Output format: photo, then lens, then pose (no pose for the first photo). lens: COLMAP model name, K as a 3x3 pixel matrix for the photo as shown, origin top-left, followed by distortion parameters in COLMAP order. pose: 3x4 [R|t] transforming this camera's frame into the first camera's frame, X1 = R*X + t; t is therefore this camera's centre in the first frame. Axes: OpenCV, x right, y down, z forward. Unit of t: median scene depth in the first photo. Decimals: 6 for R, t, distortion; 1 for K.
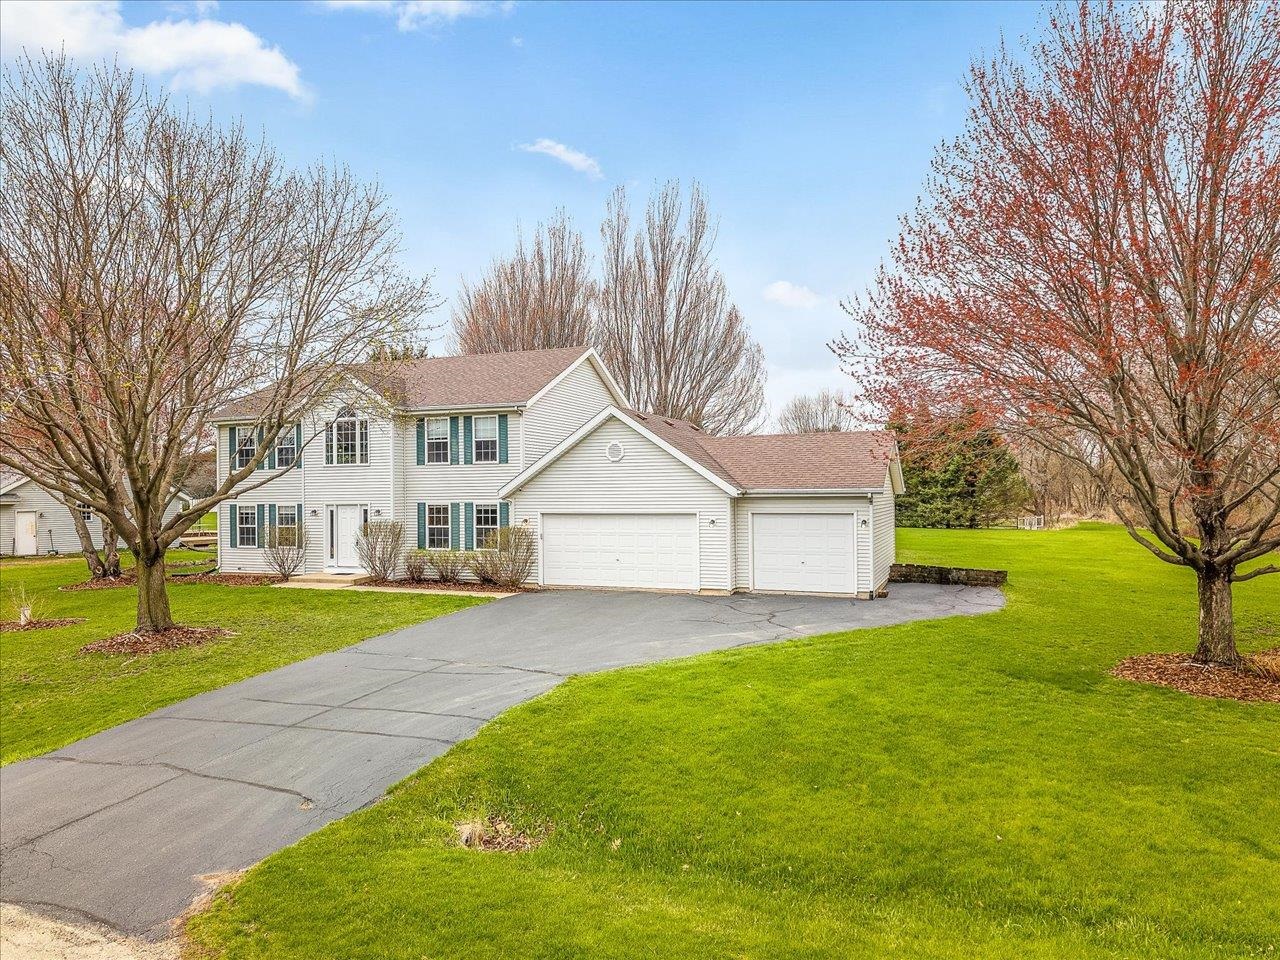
lens RADIAL K [[853.2, 0, 642.2], [0, 853.2, 474.3], [0, 0, 1]] dist [0.030596, -0.028438]
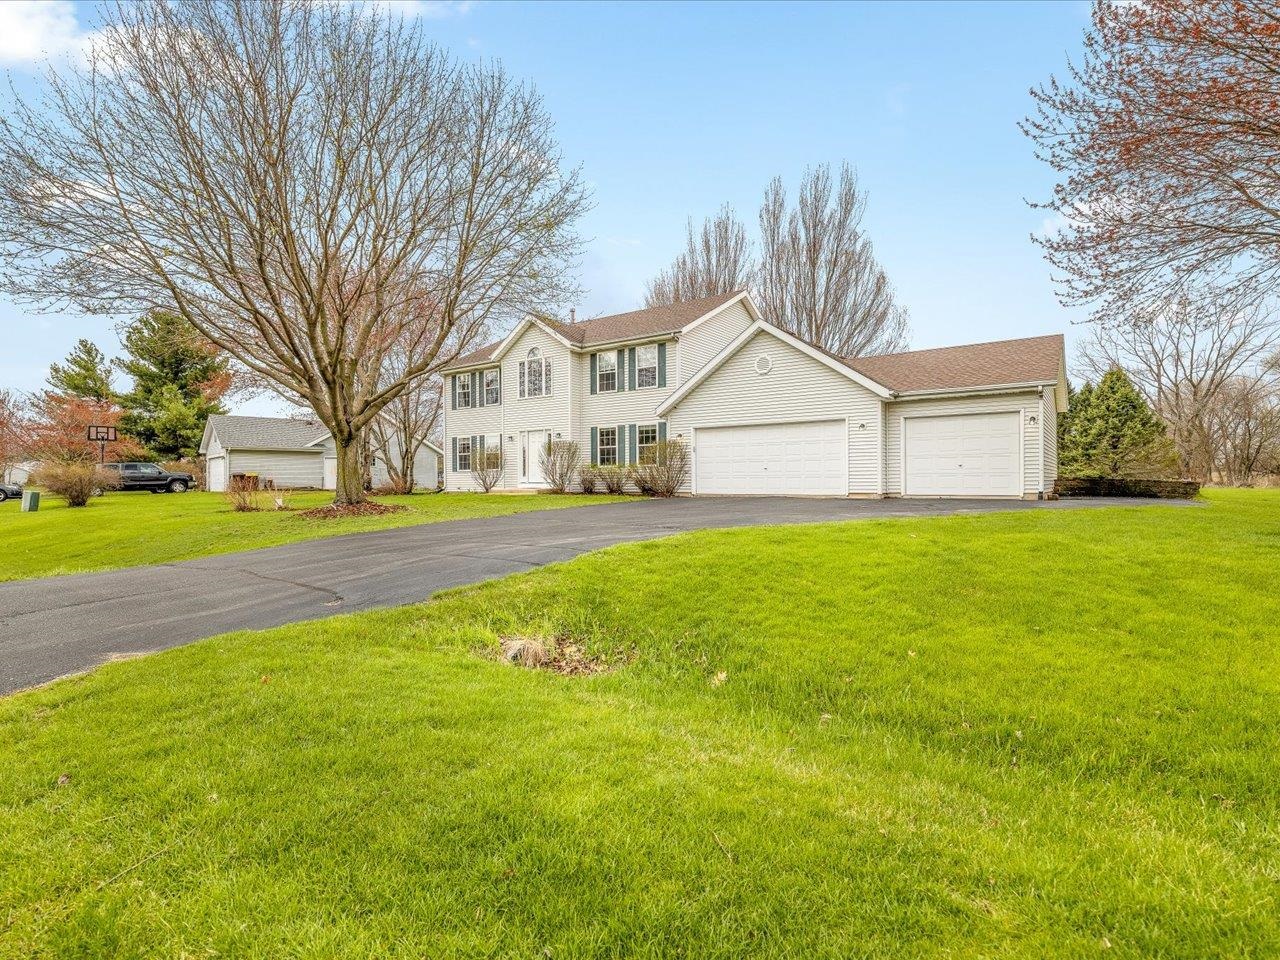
lens RADIAL K [[648.1, 0, 637.7], [0, 648.1, 483.5], [0, 0, 1]] dist [0.007622, -0.003052]
pose [[0.970310, 0.003874, -0.241834, 0.010875], [0.001727, 0.999735, 0.022944, 0.097168], [0.241859, -0.022681, 0.970046, 0.180489]]
